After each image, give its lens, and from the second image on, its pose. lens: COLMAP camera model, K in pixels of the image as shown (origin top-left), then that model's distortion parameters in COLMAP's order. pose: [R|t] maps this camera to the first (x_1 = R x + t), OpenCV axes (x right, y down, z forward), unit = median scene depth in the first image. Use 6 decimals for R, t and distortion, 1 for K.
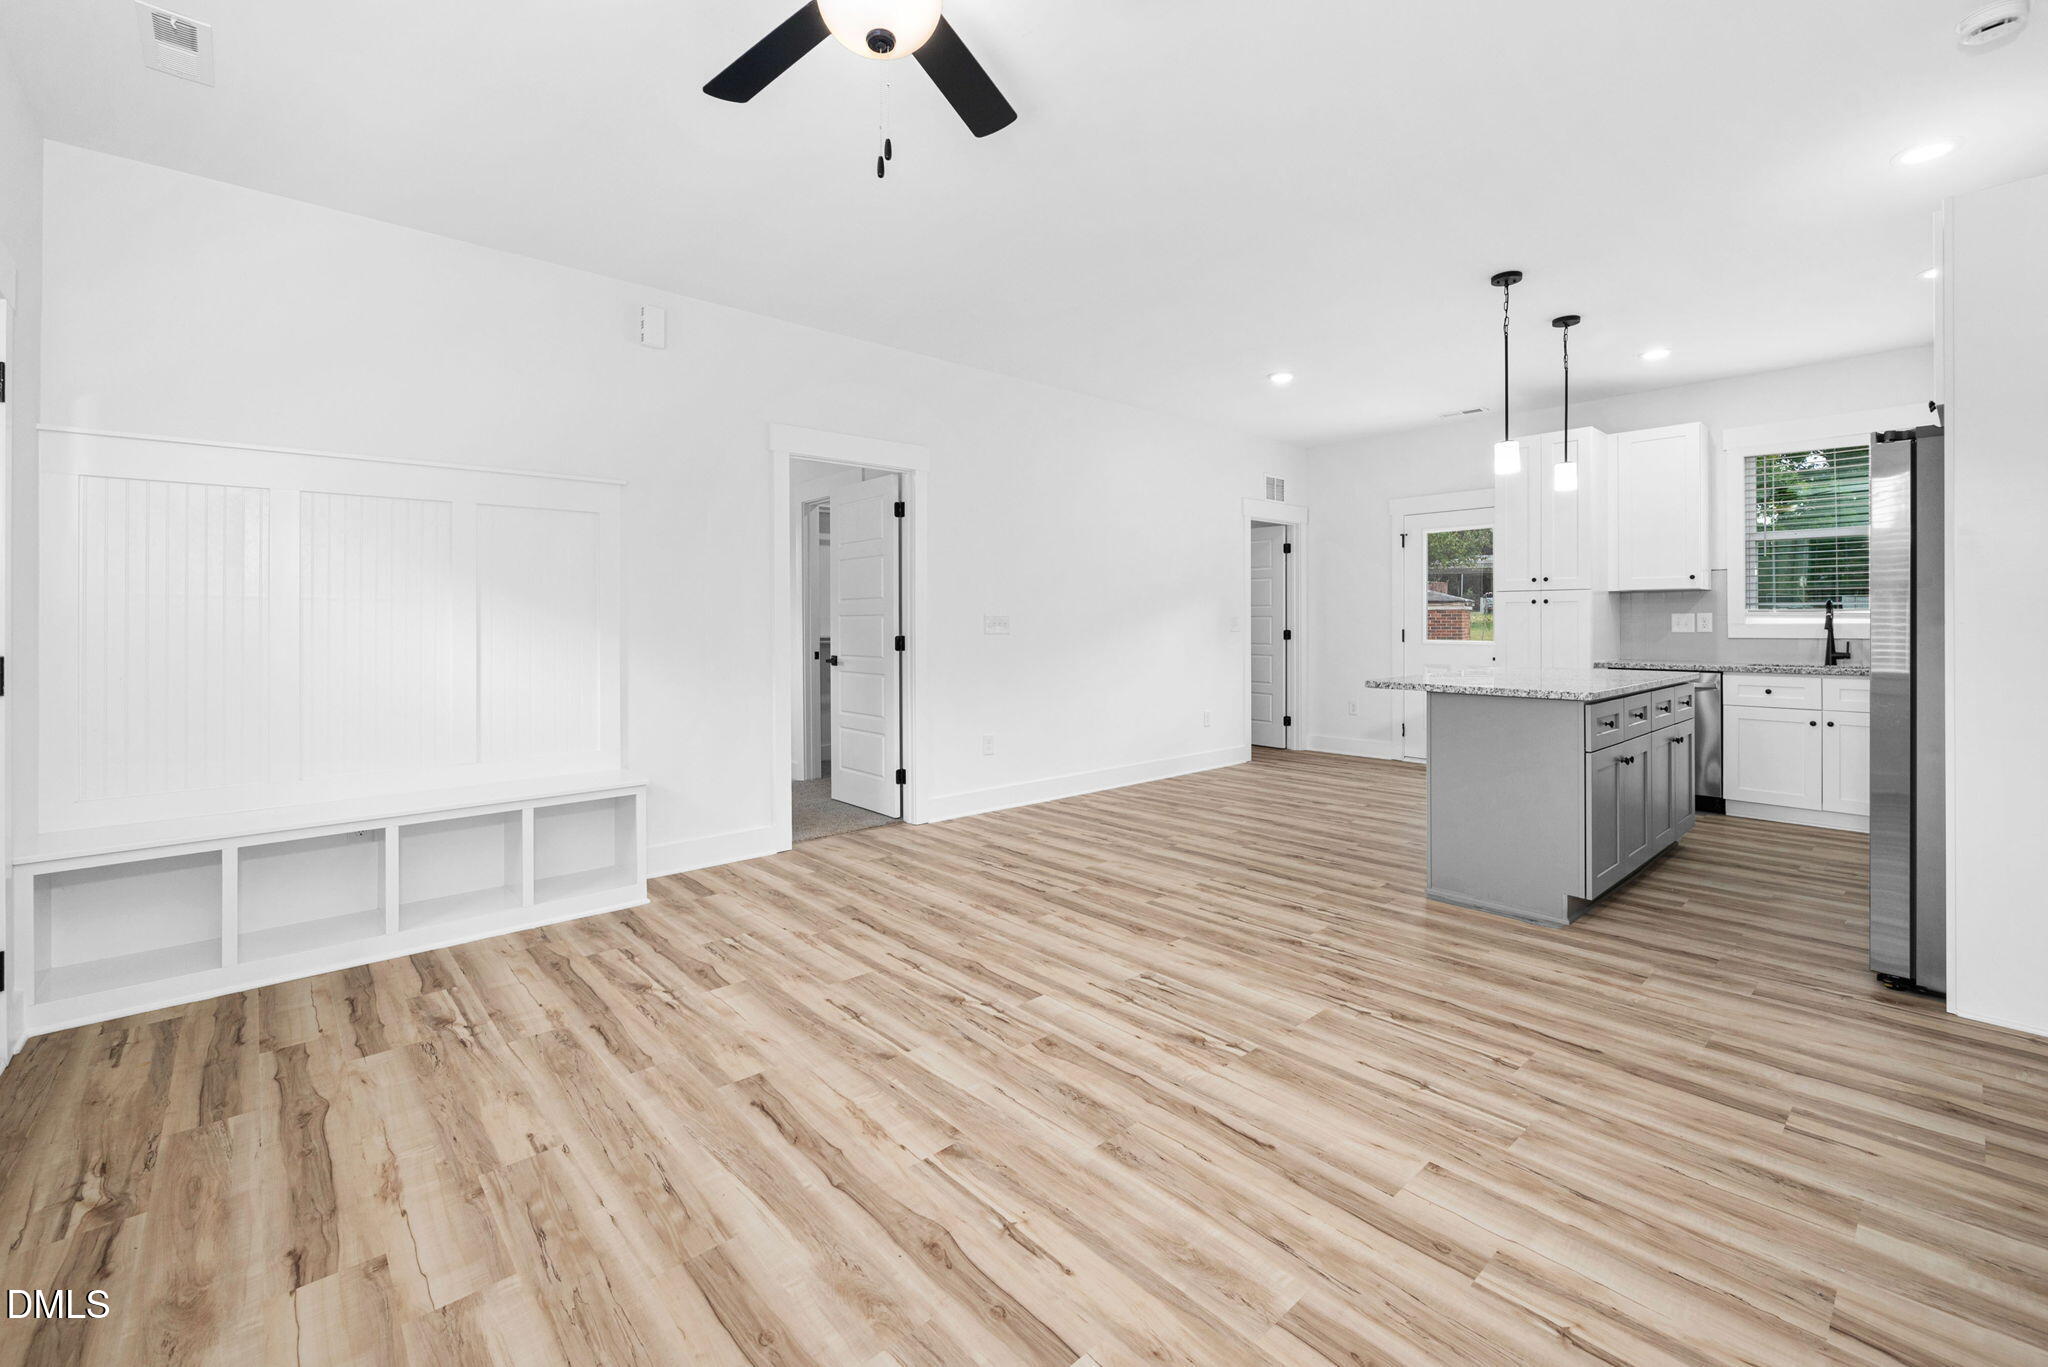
lens RADIAL K [[880.7, 0, 1015.2], [0, 880.7, 628.9], [0, 0, 1]] dist [-0.000158, -0.000870]
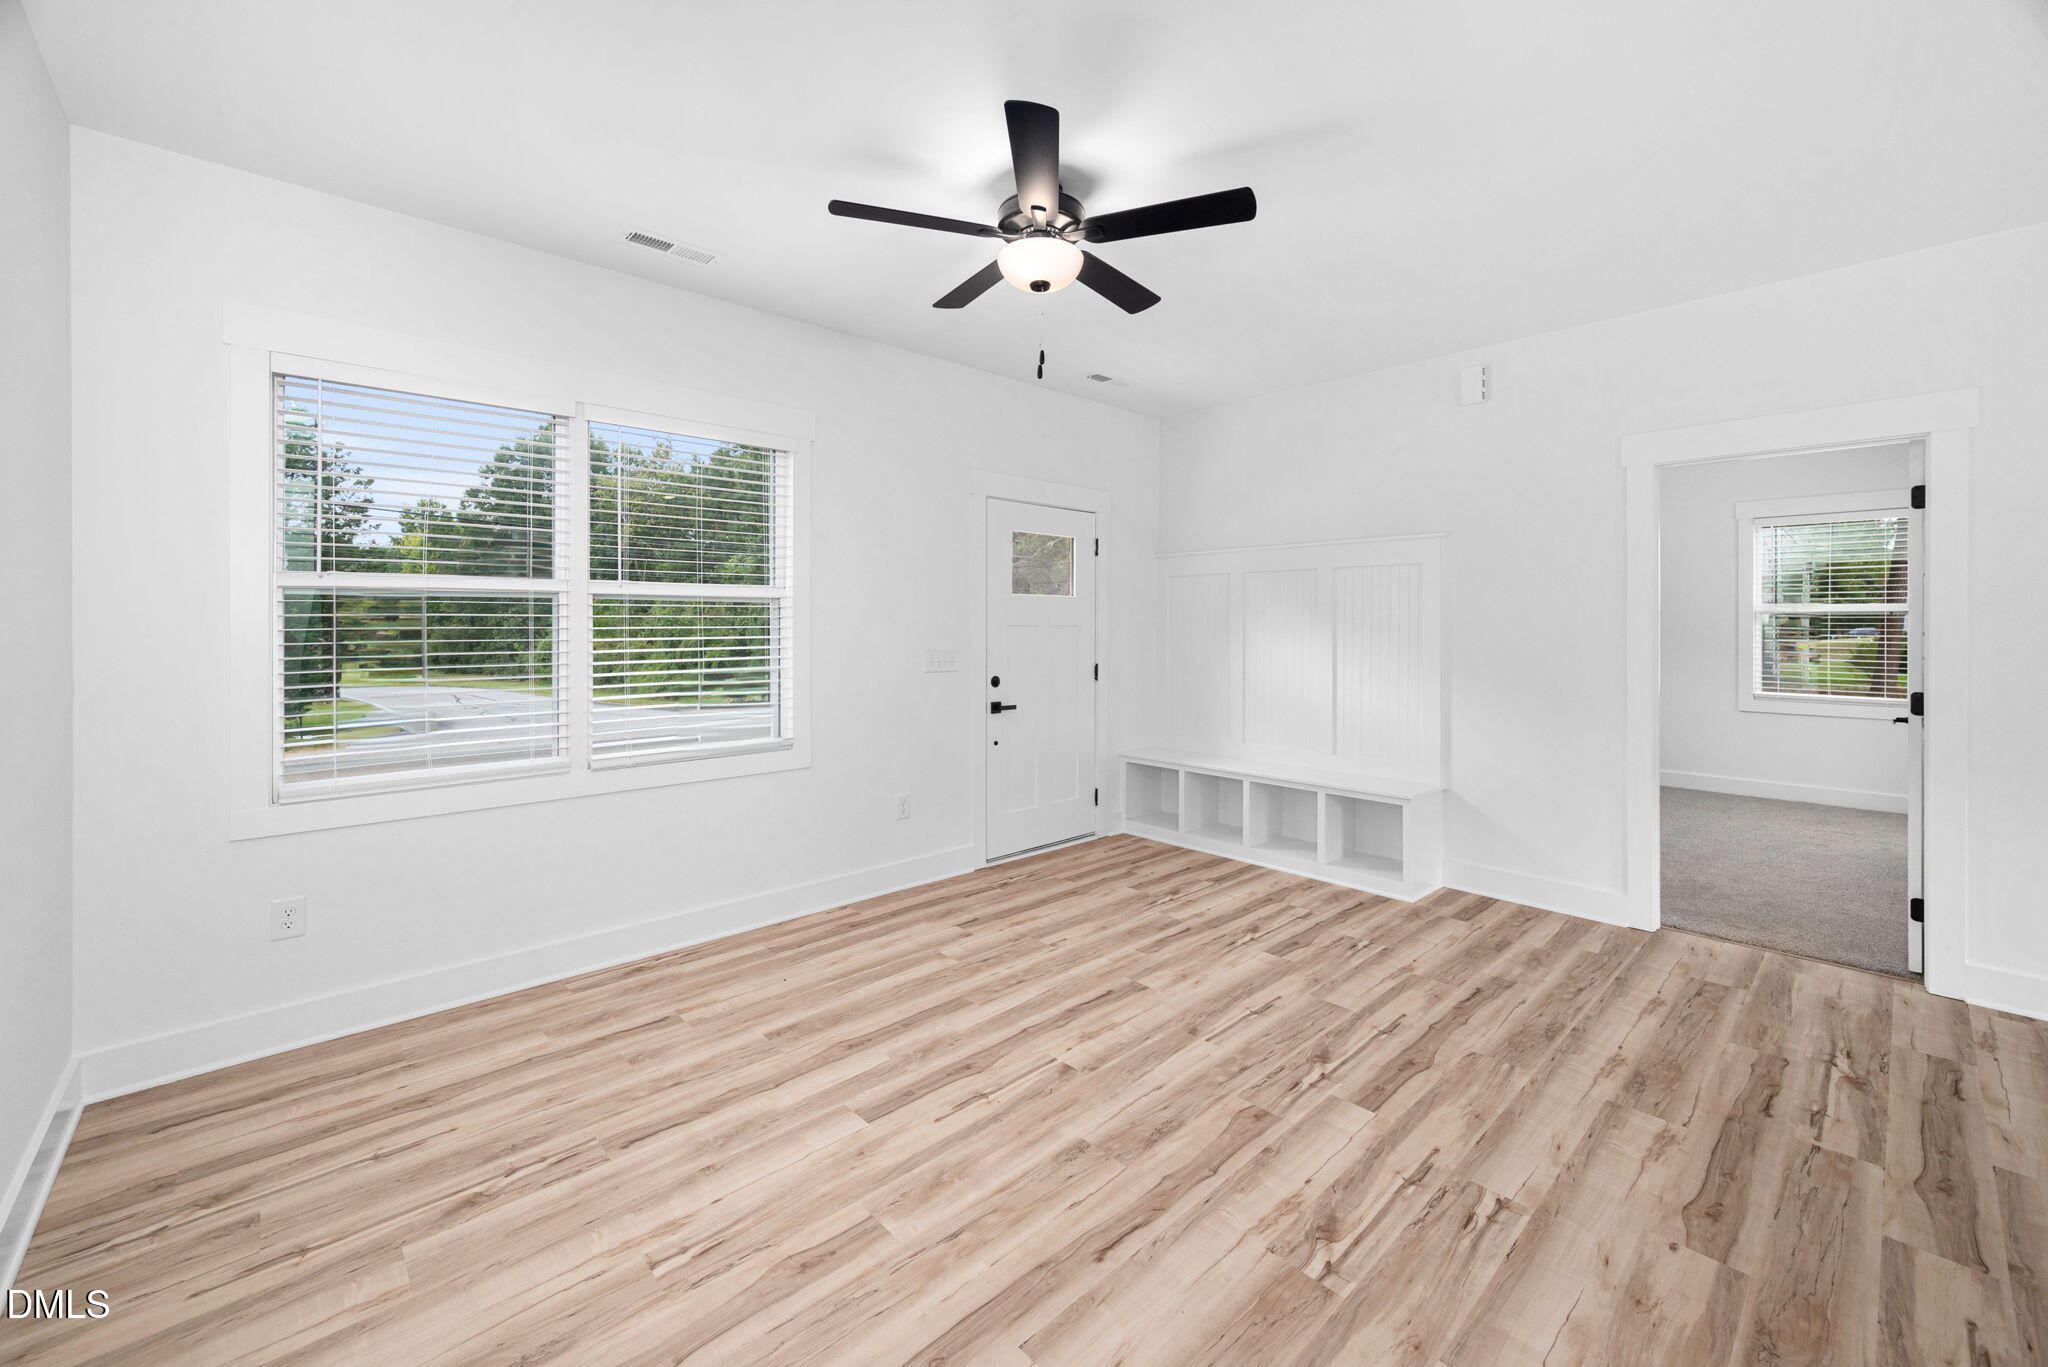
lens RADIAL K [[809.0, 0, 1020.7], [0, 809.0, 621.0], [0, 0, 1]] dist [0.000537, -0.000252]
pose [[0.017454, 0.001995, -0.999846, 0.912273], [-0.010330, 0.999945, 0.001815, -0.068095], [0.999794, 0.010297, 0.017473, 0.715868]]
